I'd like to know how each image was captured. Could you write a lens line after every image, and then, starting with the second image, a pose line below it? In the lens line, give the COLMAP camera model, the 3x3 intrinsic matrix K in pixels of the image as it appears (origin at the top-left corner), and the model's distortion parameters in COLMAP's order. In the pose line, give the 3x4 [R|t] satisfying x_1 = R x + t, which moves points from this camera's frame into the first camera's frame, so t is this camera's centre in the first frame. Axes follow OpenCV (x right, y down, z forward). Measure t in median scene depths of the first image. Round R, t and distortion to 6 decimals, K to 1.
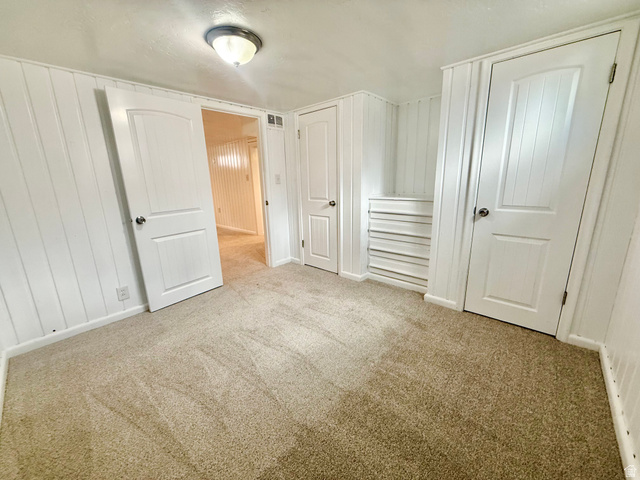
lens RADIAL K [[257.2, 0, 319.6], [0, 257.2, 238.5], [0, 0, 1]] dist [0.001725, -0.000998]
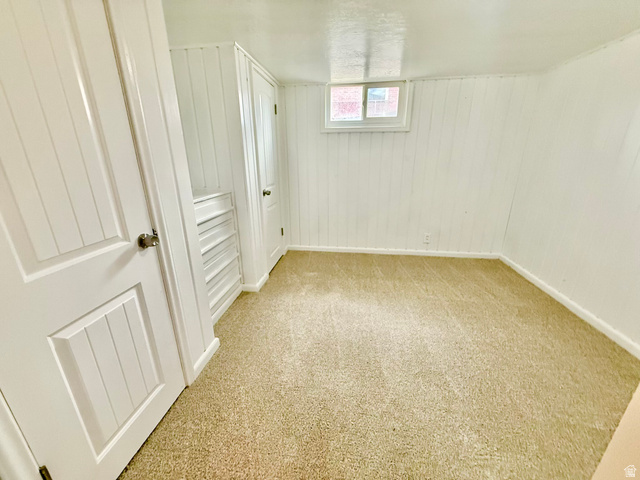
lens RADIAL K [[257.2, 0, 319.9], [0, 257.2, 241.4], [0, 0, 1]] dist [0.001725, -0.000998]
pose [[-0.573404, -0.222443, 0.788497, -0.374338], [0.213017, 0.888854, 0.405663, -0.227821], [-0.791095, 0.400572, -0.462288, 0.960763]]
